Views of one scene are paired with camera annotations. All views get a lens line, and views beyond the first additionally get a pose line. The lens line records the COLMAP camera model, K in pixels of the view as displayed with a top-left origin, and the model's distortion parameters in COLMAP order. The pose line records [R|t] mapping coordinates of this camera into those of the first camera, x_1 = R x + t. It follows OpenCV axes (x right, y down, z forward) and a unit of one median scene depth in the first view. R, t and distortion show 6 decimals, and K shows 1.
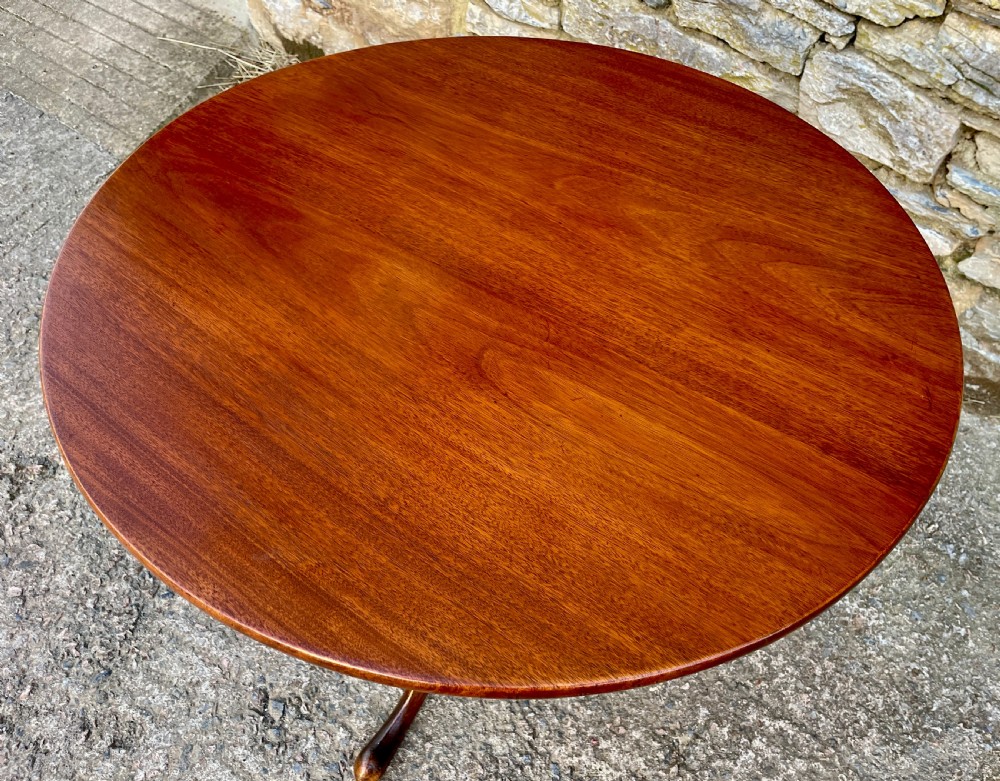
lens RADIAL K [[785.5, 0, 515.2], [0, 785.5, 381.9], [0, 0, 1]] dist [0.085867, -0.120009]
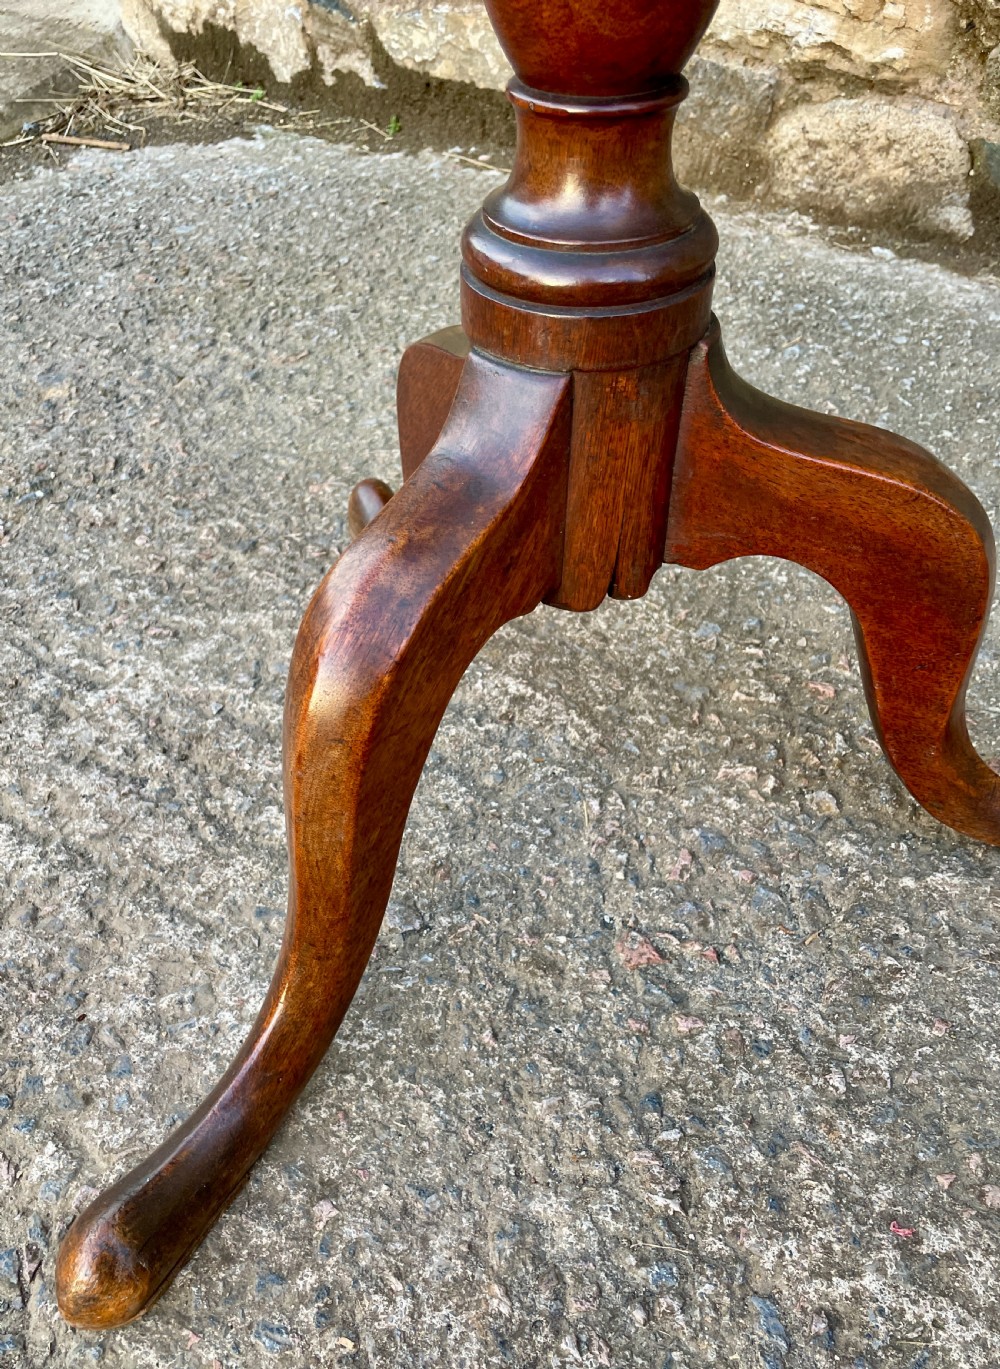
lens RADIAL K [[1107.2, 0, 453.8], [0, 1107.2, 742.5], [0, 0, 1]] dist [0.089586, -0.134378]
pose [[0.996110, 0.011993, -0.087302, -0.026624], [-0.023151, 0.991511, -0.127948, 0.330472], [0.085026, 0.129471, 0.987931, 0.560258]]
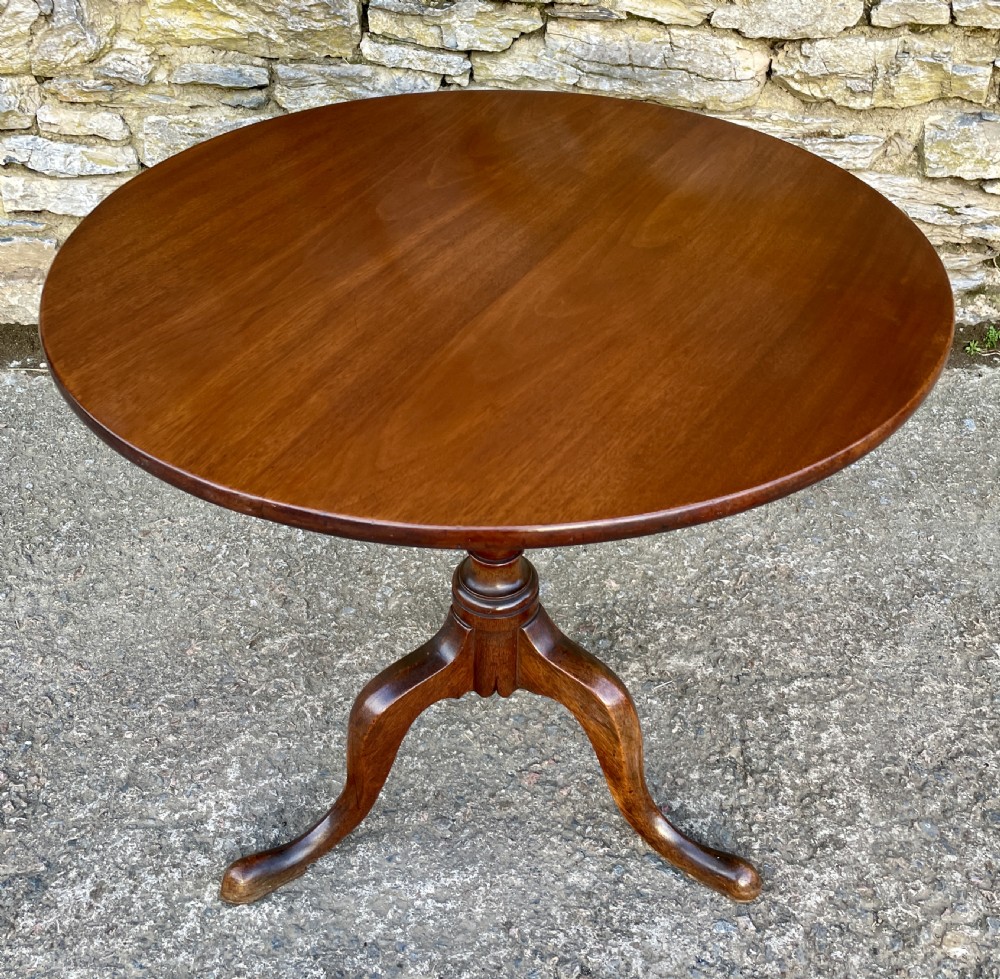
lens RADIAL K [[1117.3, 0, 504.3], [0, 1117.3, 383.1], [0, 0, 1]] dist [0.080577, -0.110606]
pose [[0.785647, -0.360424, 0.502846, -0.463586], [0.486350, 0.862164, -0.141903, 0.150755], [-0.382390, 0.356045, 0.852649, -0.105713]]
